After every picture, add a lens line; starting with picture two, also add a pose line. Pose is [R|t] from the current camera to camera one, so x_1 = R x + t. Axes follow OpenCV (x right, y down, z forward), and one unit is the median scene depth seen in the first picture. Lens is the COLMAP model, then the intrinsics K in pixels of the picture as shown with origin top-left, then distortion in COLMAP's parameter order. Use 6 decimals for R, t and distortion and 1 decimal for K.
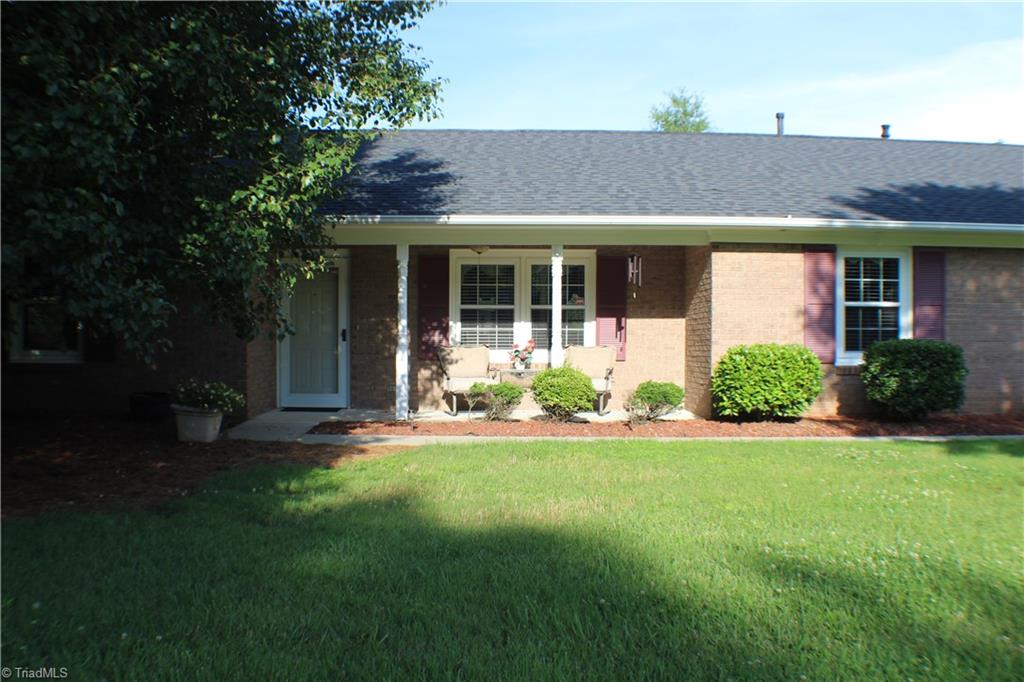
lens RADIAL K [[931.2, 0, 512.0], [0, 931.2, 341.0], [0, 0, 1]] dist [-0.166308, -0.007987]
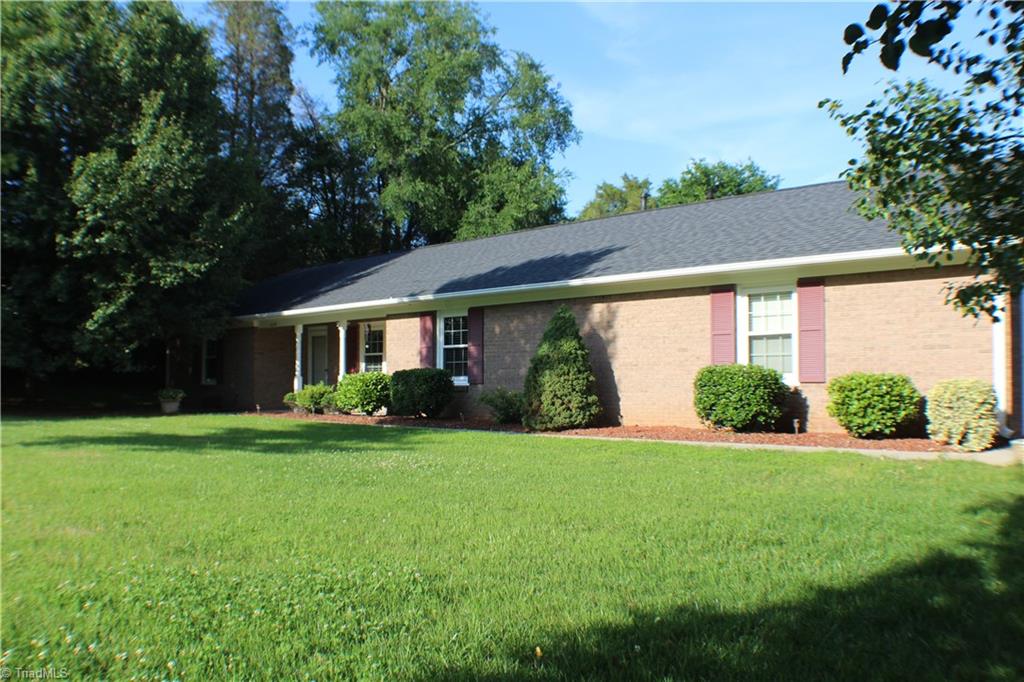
lens RADIAL K [[931.2, 0, 512.0], [0, 931.2, 341.0], [0, 0, 1]] dist [-0.166308, -0.007987]
pose [[0.704193, -0.038447, -0.708967, 1.630311], [0.004500, 0.998754, -0.049693, 0.031822], [0.709994, 0.031804, 0.703489, -0.073027]]
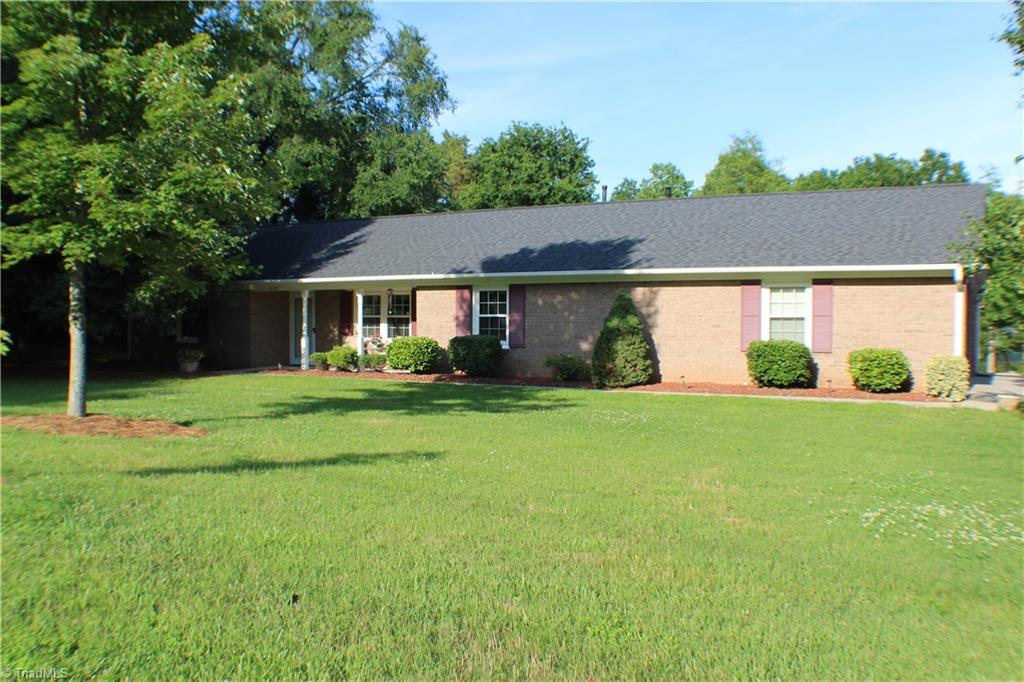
lens RADIAL K [[931.2, 0, 512.0], [0, 931.2, 341.0], [0, 0, 1]] dist [-0.166308, -0.007987]
pose [[0.876028, 0.007711, -0.482198, 1.381715], [0.000848, 0.999846, 0.017529, -0.021194], [0.482259, -0.015765, 0.875887, -0.689661]]
